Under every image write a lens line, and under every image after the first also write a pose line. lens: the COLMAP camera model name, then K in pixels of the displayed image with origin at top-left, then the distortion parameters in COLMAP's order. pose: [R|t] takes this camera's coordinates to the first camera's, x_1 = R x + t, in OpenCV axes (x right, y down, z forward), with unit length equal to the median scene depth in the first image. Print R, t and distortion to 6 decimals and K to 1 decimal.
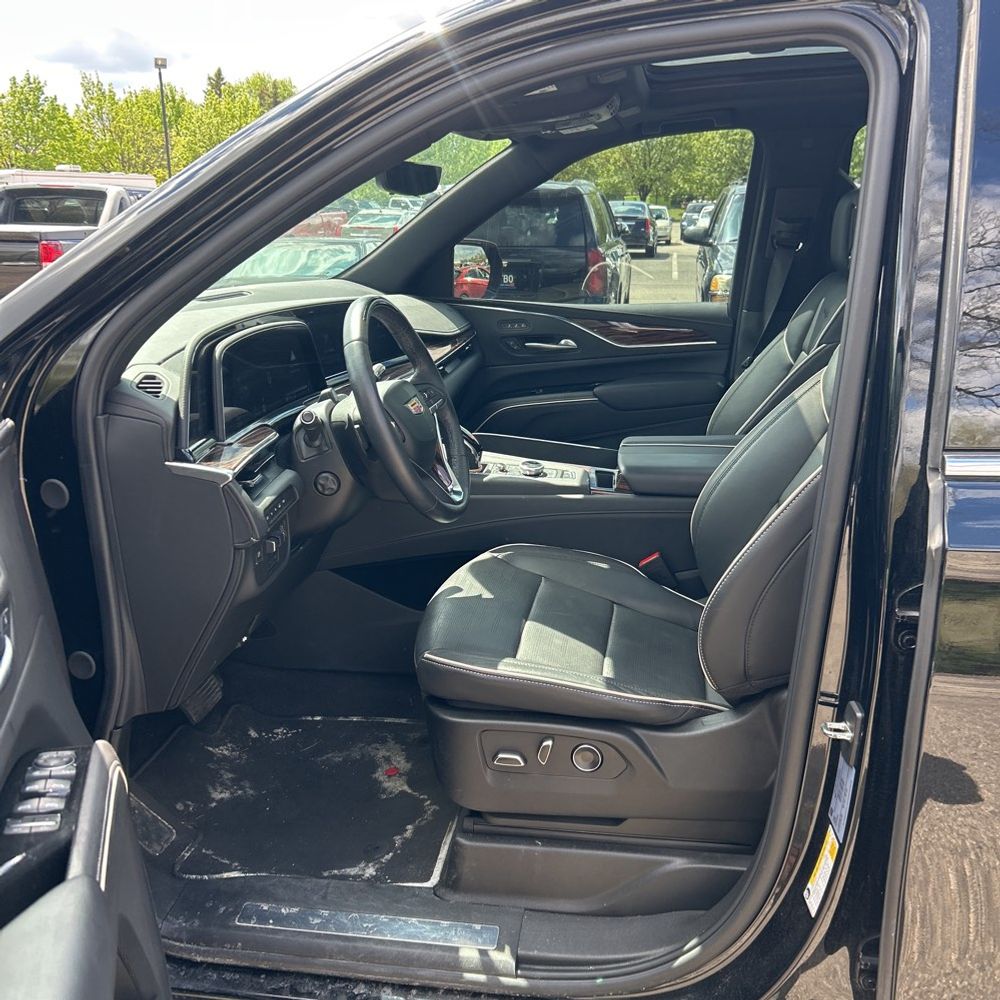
lens RADIAL K [[1013.1, 0, 500.0], [0, 1013.1, 500.0], [0, 0, 1]] dist [0.014135, -0.017603]
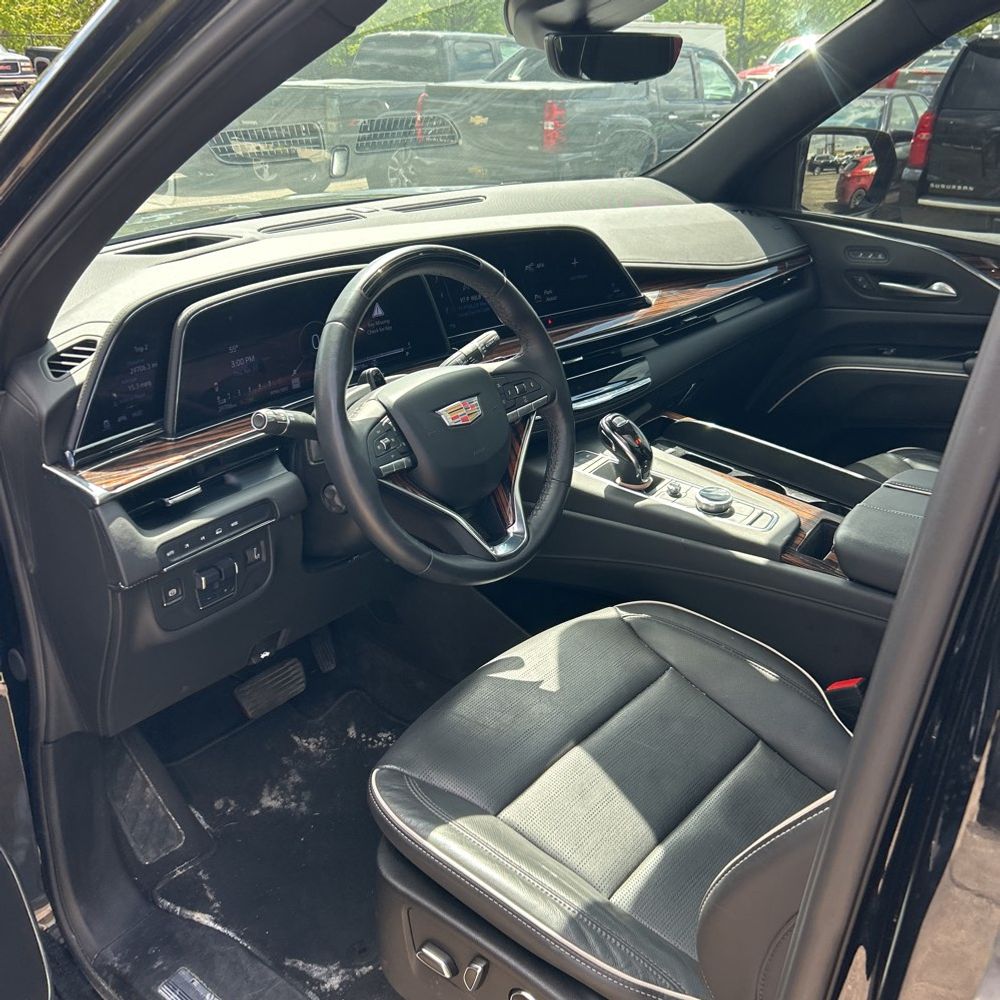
lens RADIAL K [[987.6, 0, 500.0], [0, 987.6, 500.0], [0, 0, 1]] dist [0.001980, -0.003714]
pose [[0.856201, 0.205824, -0.473874, 0.245324], [-0.136375, 0.974724, 0.176961, -0.141934], [0.498320, -0.086889, 0.862628, 0.383824]]
